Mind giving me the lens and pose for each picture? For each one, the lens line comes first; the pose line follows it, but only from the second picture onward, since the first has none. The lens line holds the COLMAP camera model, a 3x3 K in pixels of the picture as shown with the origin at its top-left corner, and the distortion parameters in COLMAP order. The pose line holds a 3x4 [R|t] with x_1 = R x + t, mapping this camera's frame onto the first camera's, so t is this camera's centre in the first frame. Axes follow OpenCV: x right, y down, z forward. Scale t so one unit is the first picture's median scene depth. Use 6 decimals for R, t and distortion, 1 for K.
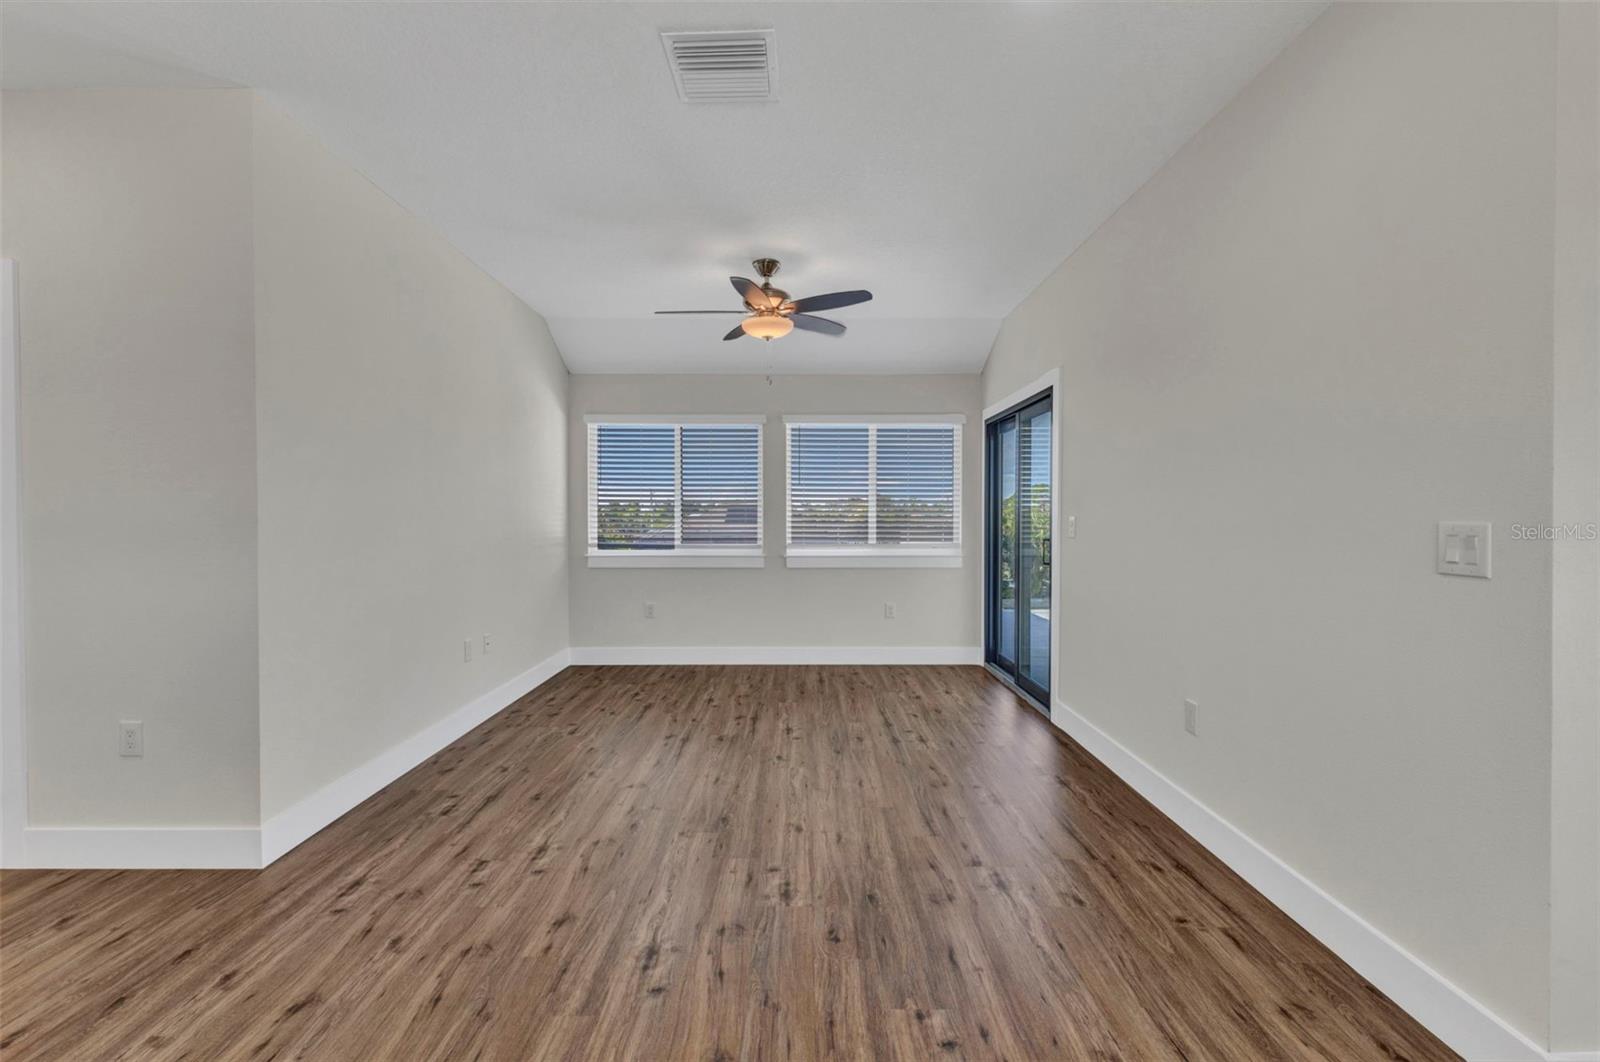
lens RADIAL K [[690.8, 0, 799.5], [0, 690.8, 523.1], [0, 0, 1]] dist [0.006478, -0.000743]
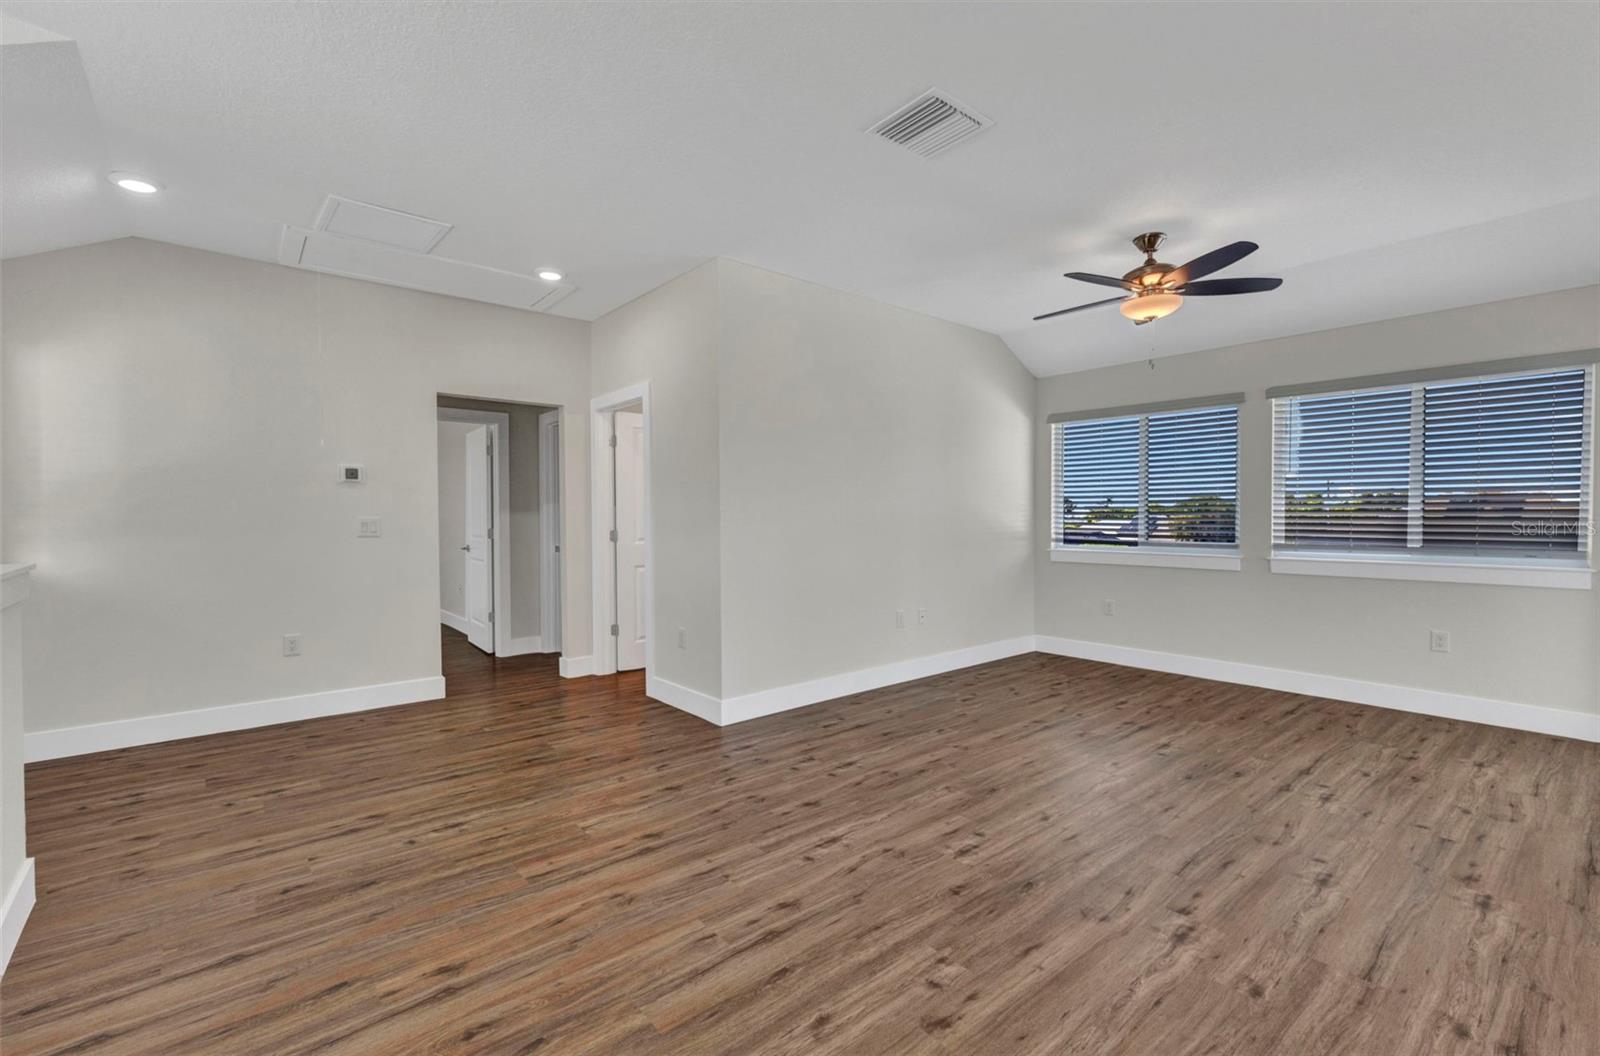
lens RADIAL K [[693.8, 0, 809.6], [0, 693.8, 527.2], [0, 0, 1]] dist [0.004423, 0.000454]
pose [[0.651349, 0.011187, -0.758696, 0.498459], [-0.001575, 0.999909, 0.013392, -0.001513], [0.758777, -0.007528, 0.651307, 0.064125]]
